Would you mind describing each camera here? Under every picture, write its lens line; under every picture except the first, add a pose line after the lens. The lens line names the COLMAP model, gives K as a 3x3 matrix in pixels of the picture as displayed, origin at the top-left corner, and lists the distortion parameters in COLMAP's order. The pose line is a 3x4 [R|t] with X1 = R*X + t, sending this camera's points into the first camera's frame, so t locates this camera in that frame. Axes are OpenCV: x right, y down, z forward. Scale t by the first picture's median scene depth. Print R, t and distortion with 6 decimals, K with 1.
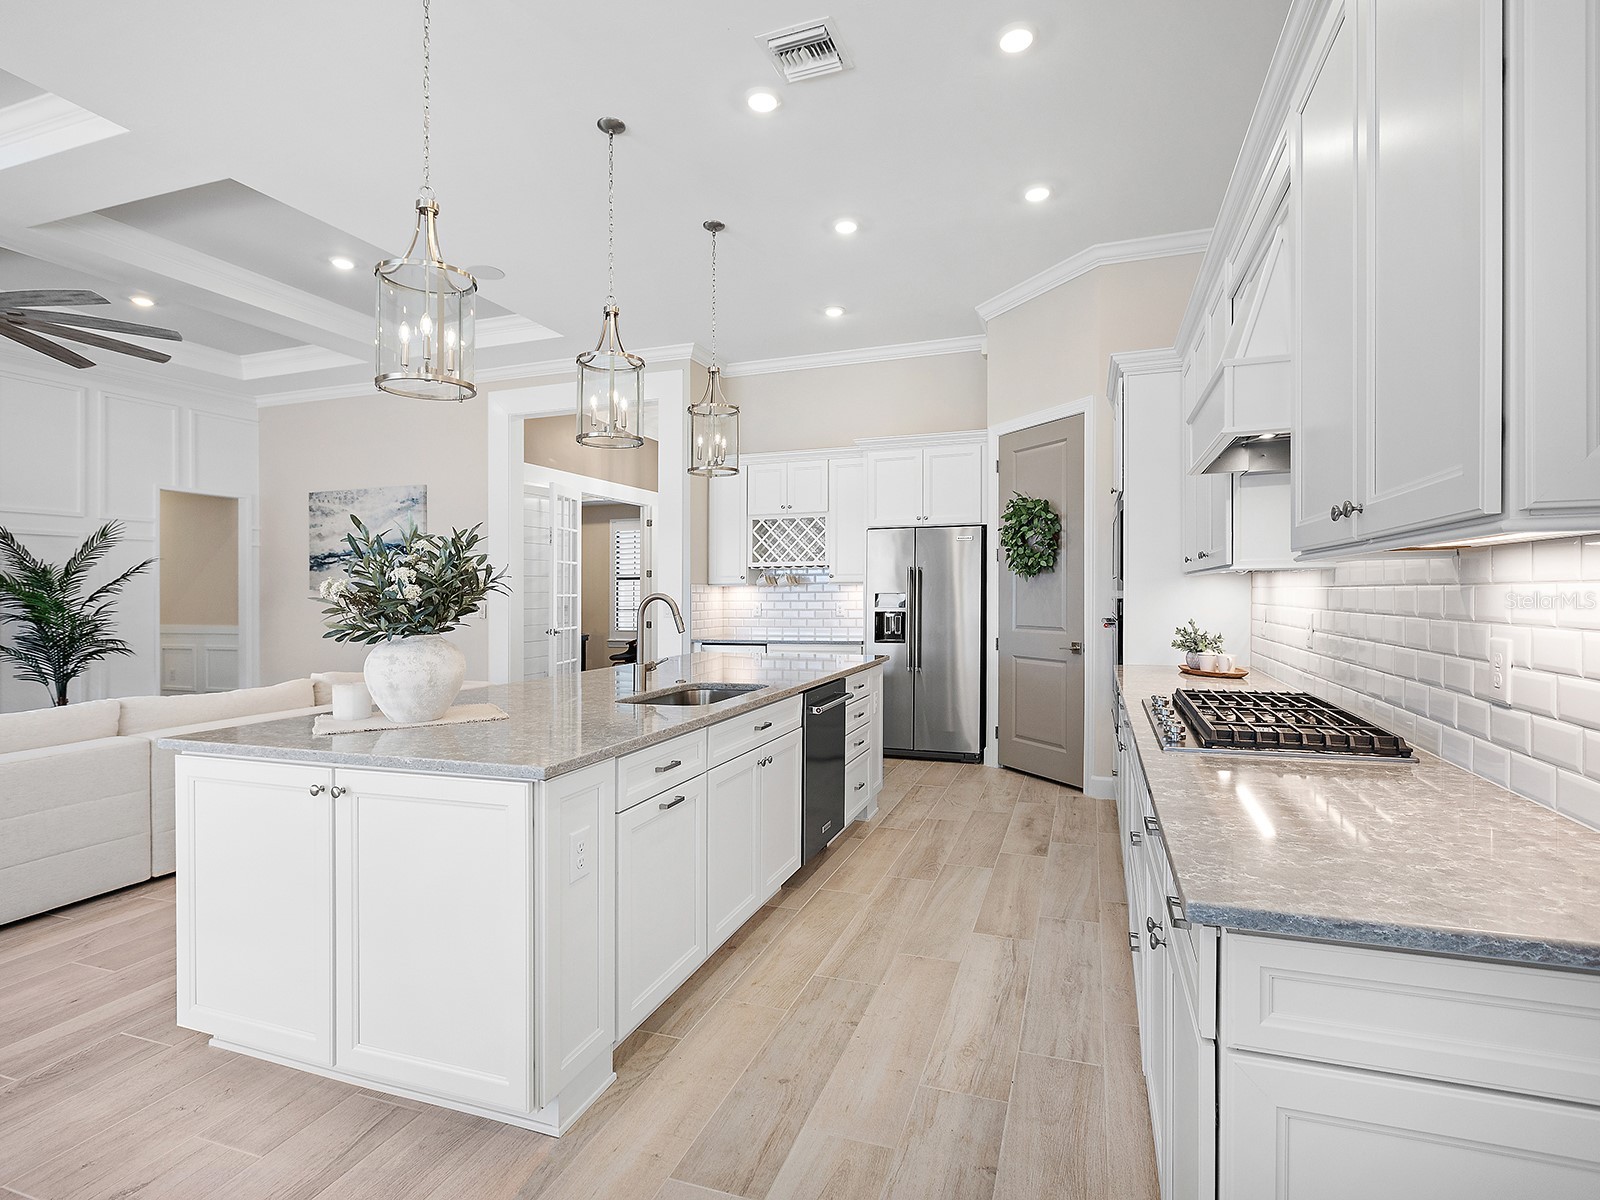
lens RADIAL K [[819.2, 0, 809.5], [0, 819.2, 578.5], [0, 0, 1]] dist [0.007544, -0.001904]
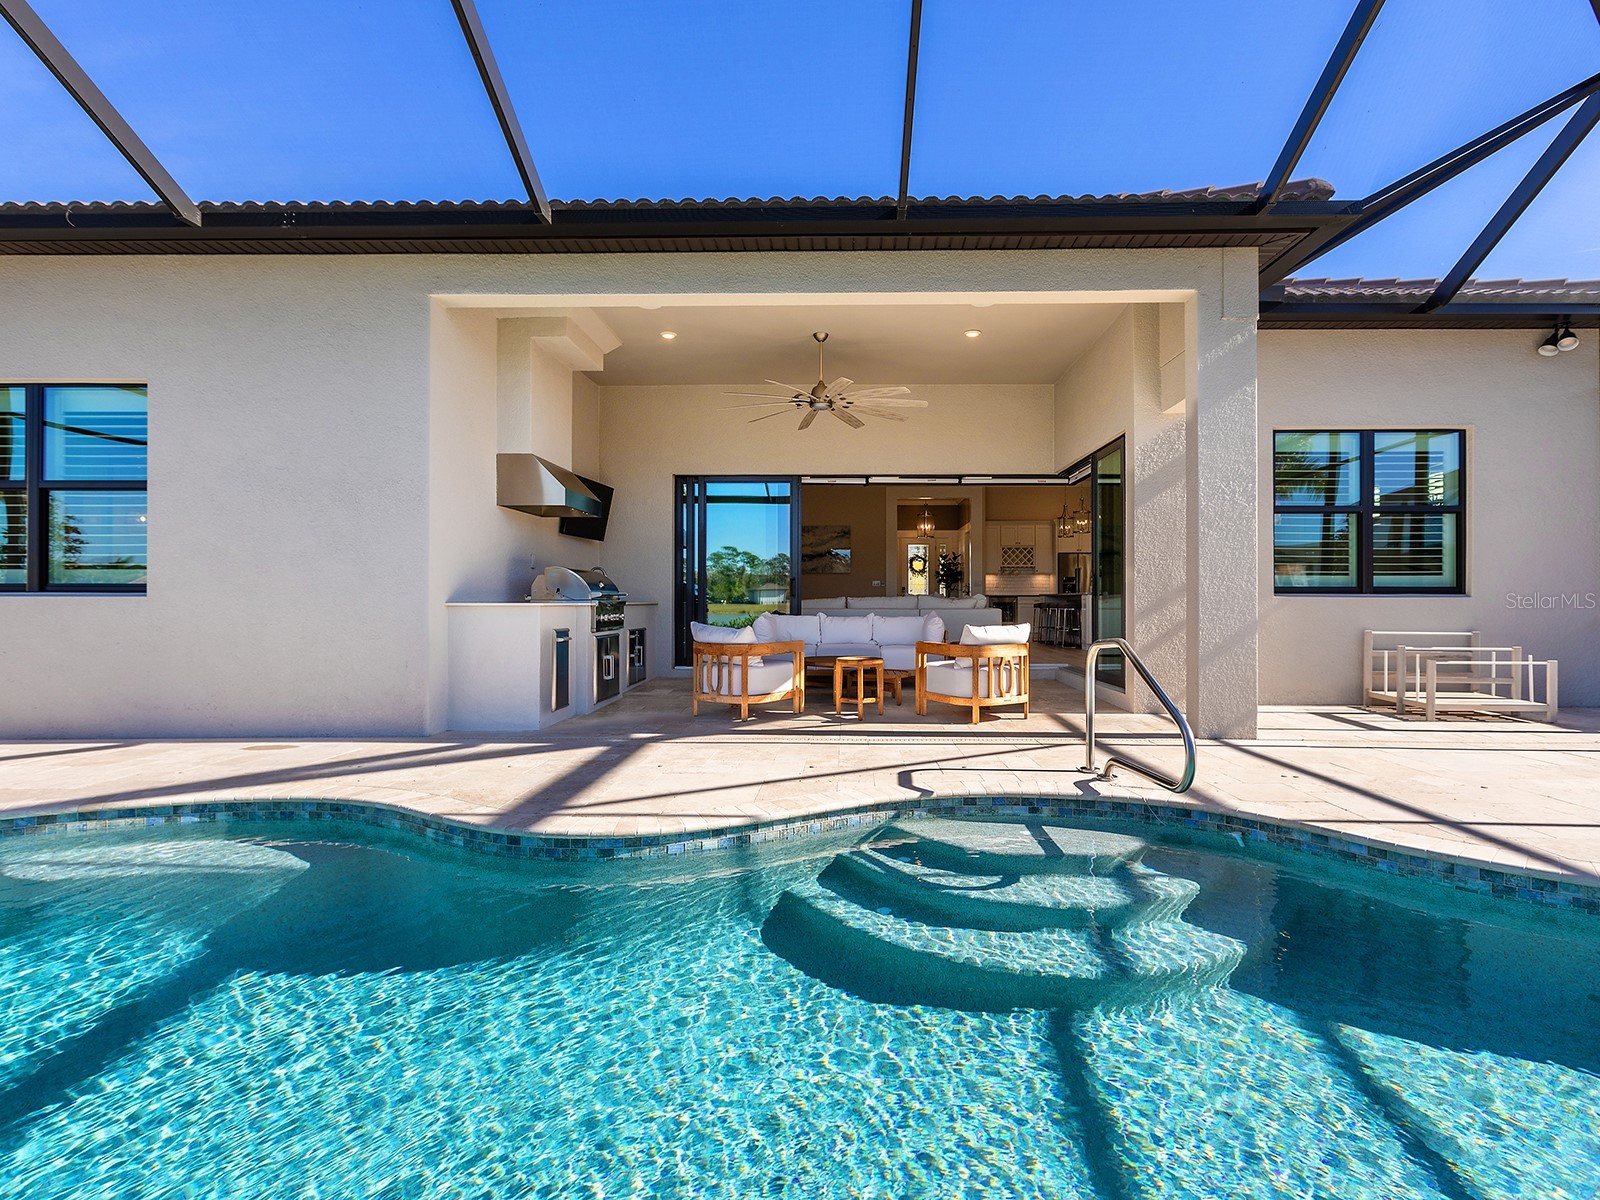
lens RADIAL K [[819.2, 0, 817.9], [0, 819.2, 603.2], [0, 0, 1]] dist [0.007544, -0.001904]
pose [[0.952782, 0.008686, 0.303531, -1.441811], [-0.014724, 0.999737, 0.017608, 0.066446], [-0.303298, -0.021245, 0.952659, -1.287103]]
